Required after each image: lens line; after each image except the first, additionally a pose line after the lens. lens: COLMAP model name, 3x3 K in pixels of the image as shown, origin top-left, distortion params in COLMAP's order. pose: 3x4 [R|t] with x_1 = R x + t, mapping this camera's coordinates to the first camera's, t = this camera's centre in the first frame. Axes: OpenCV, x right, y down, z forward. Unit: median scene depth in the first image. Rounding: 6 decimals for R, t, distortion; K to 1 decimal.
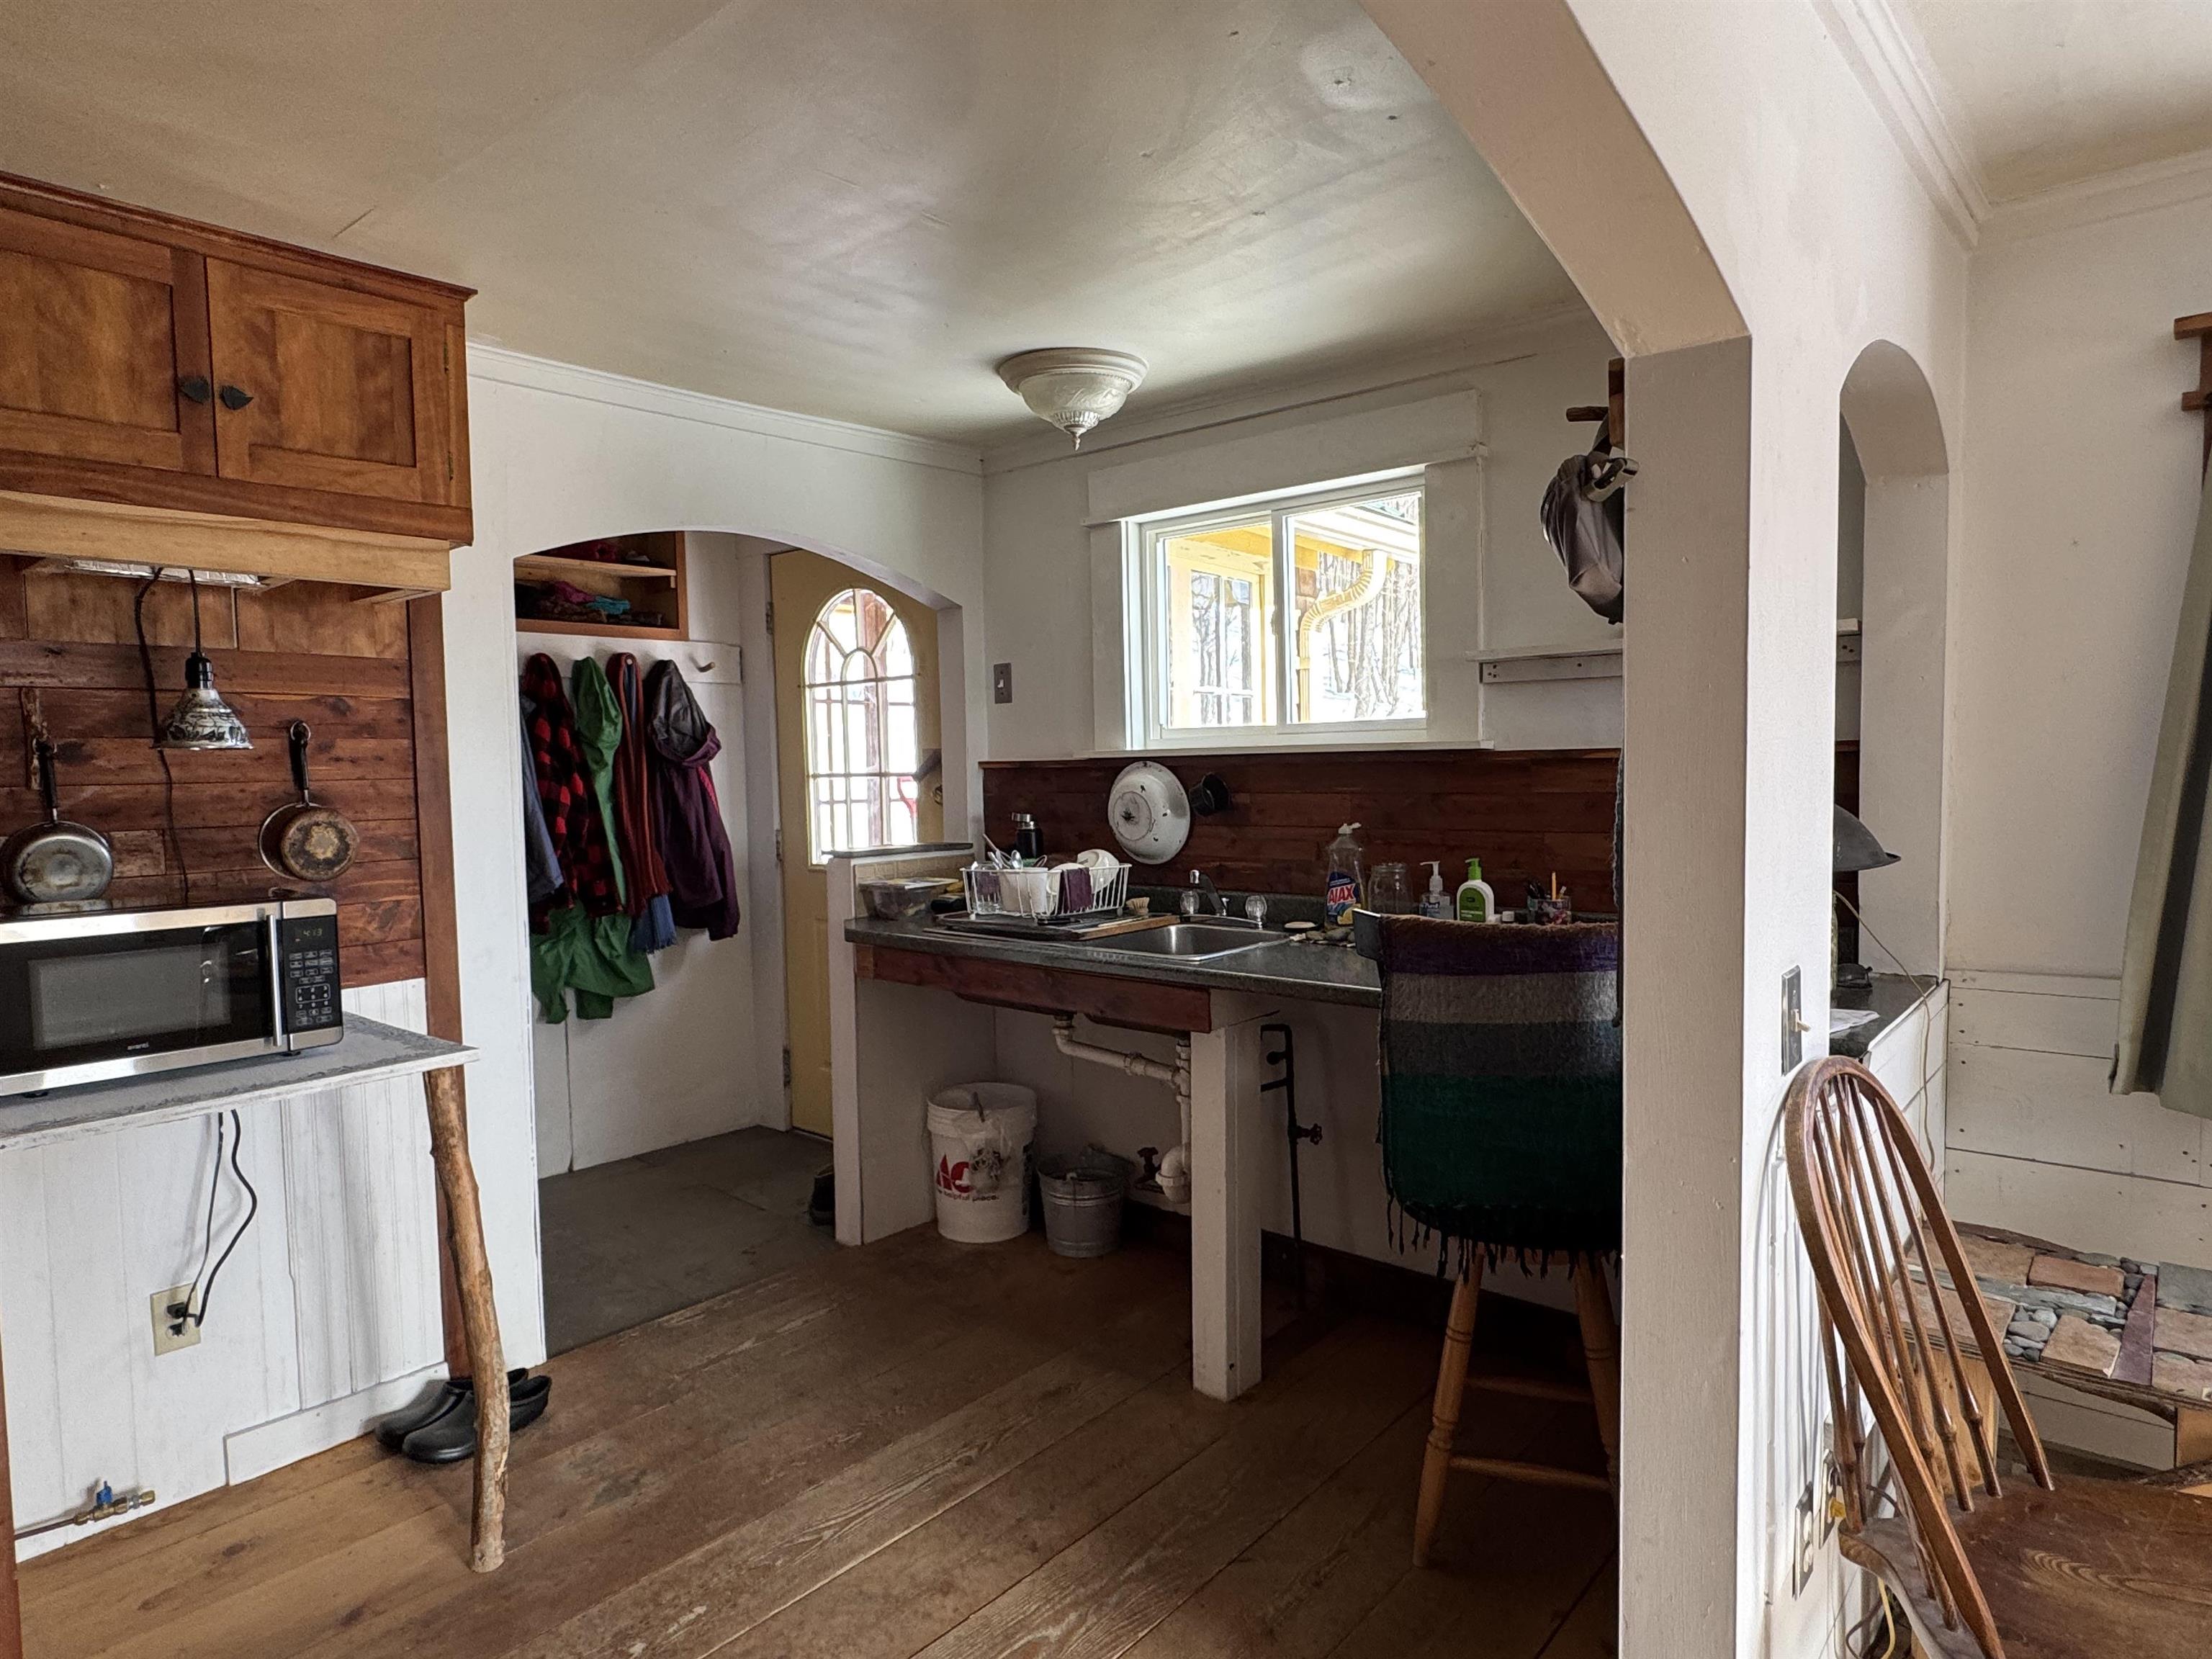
lens RADIAL K [[1288.5, 0, 1112.0], [0, 1288.5, 839.0], [0, 0, 1]] dist [-0.001744, 0.000344]
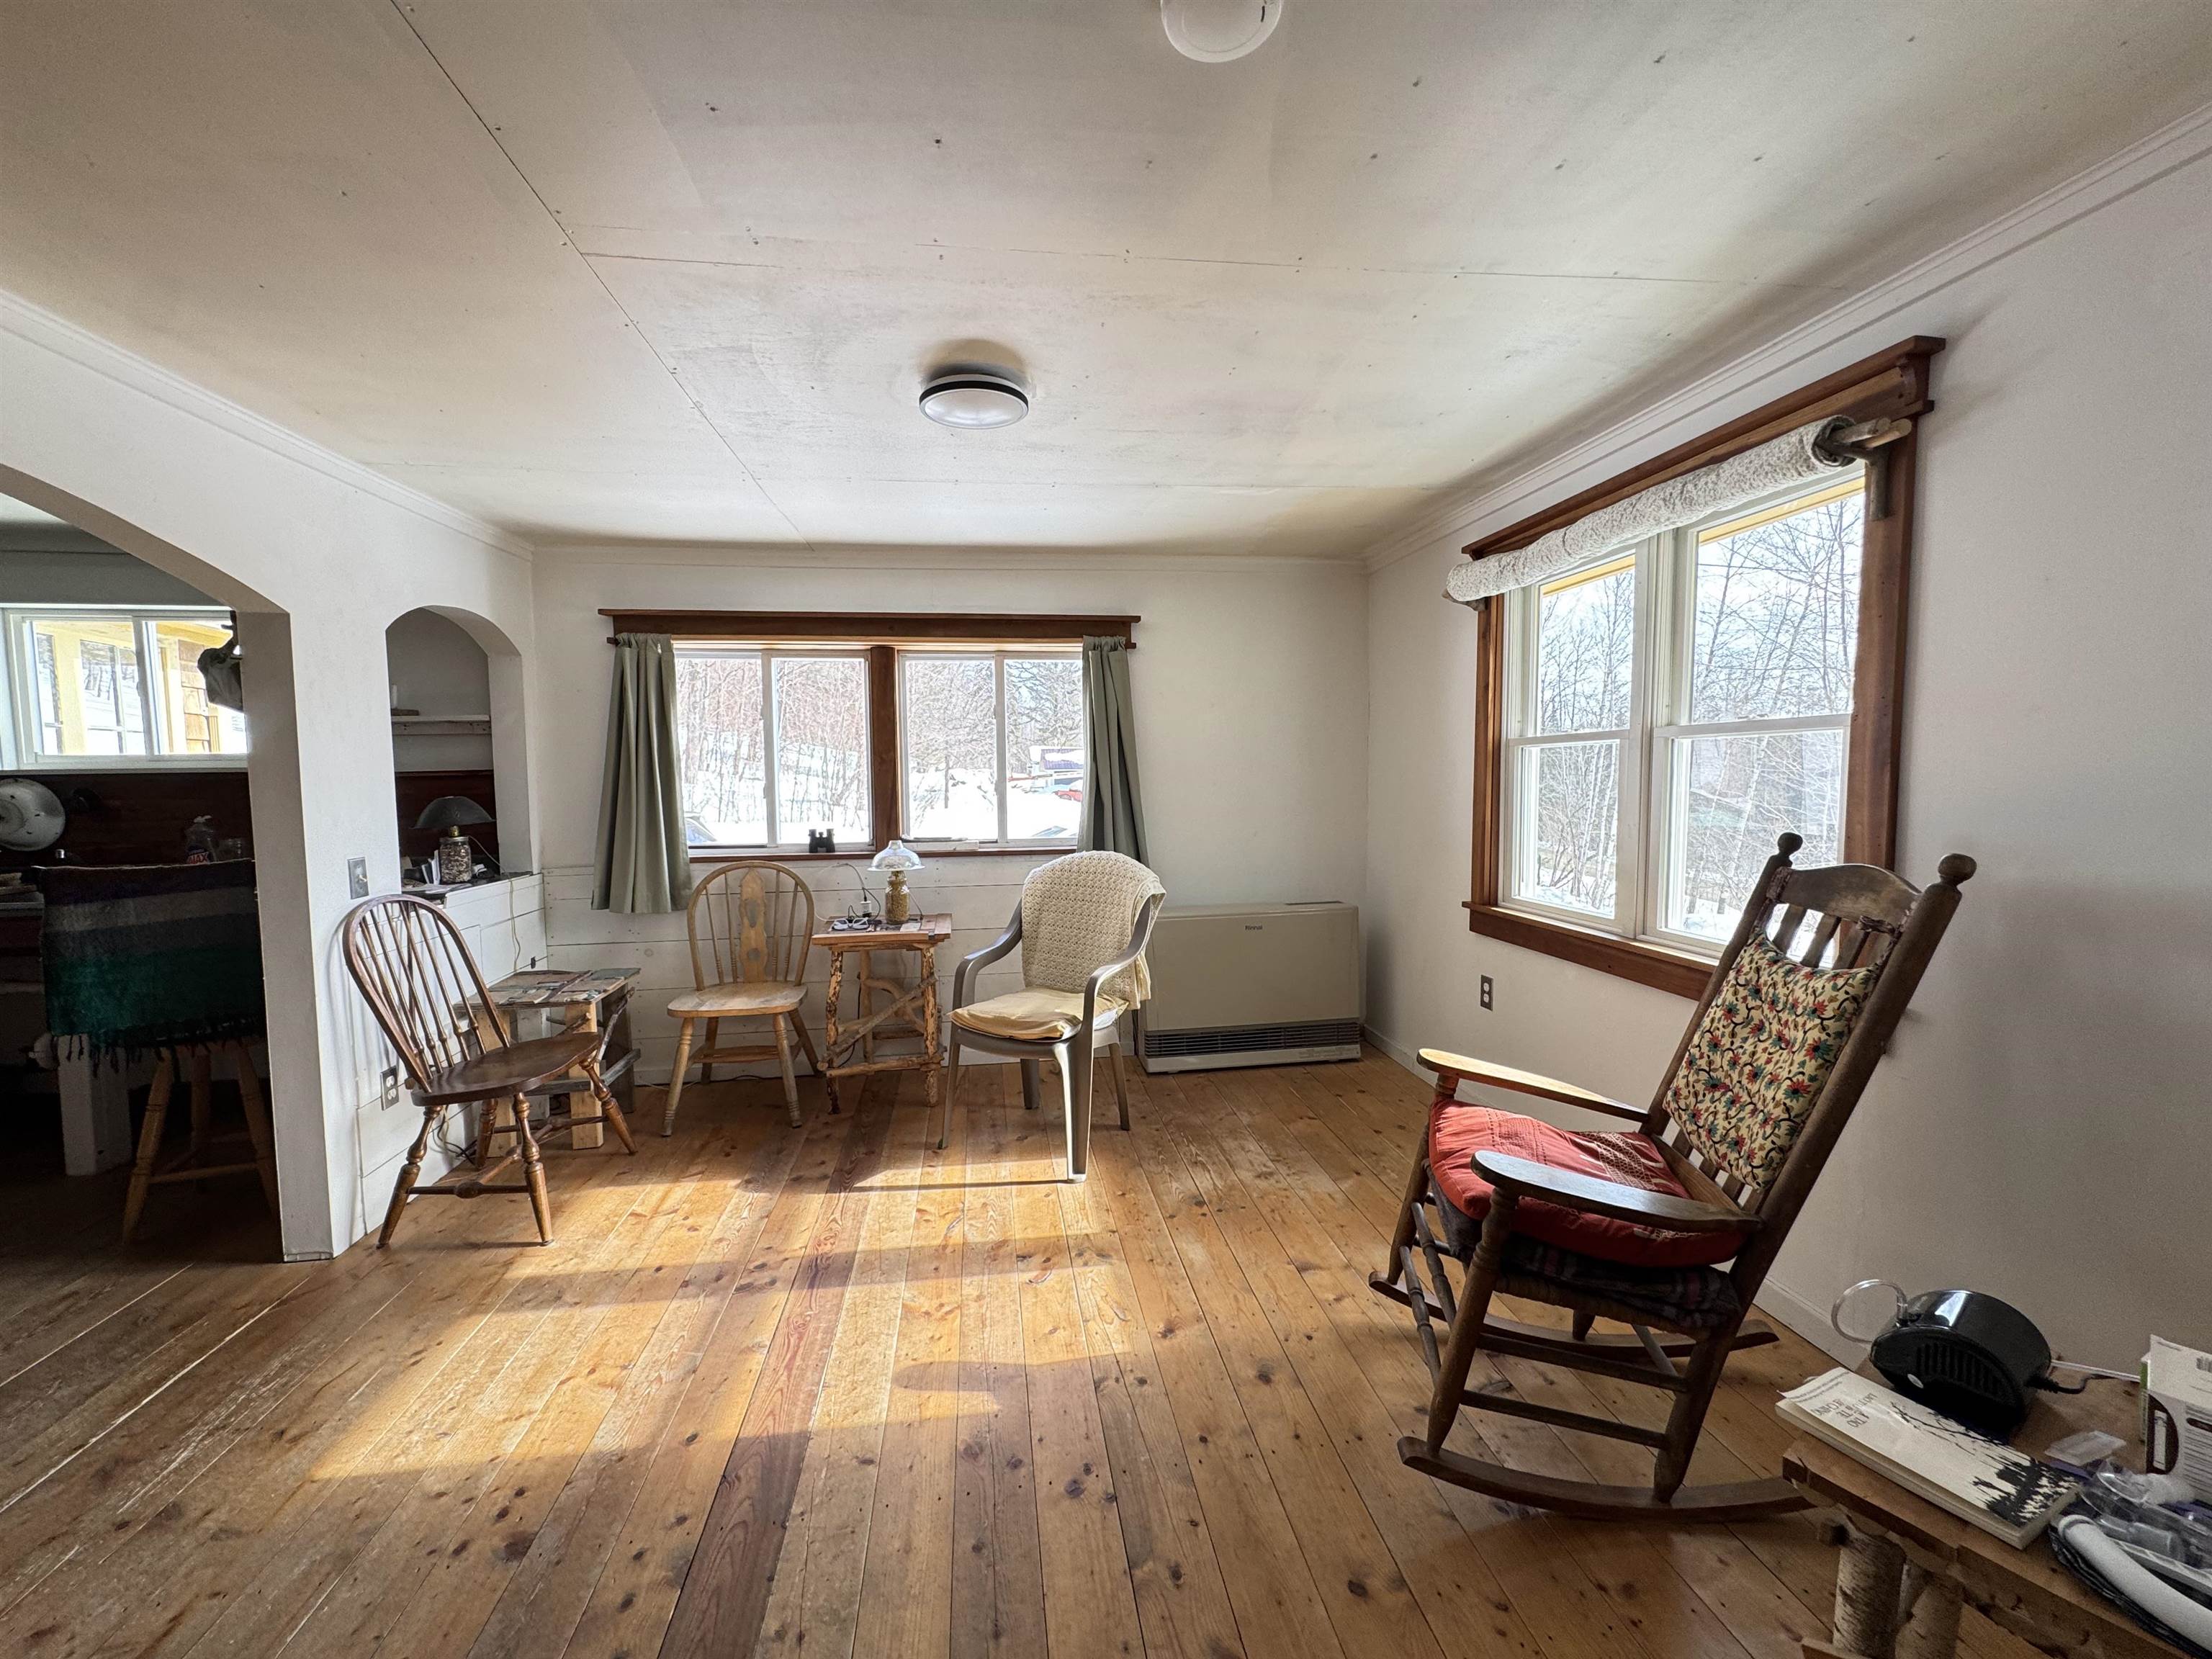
lens RADIAL K [[872.2, 0, 1109.3], [0, 872.2, 833.2], [0, 0, 1]] dist [-0.000636, -0.000838]
pose [[0.655972, -0.039912, 0.753729, 0.108571], [0.045911, 0.998862, 0.012936, 0.051008], [-0.753388, 0.026118, 0.657058, -0.627678]]
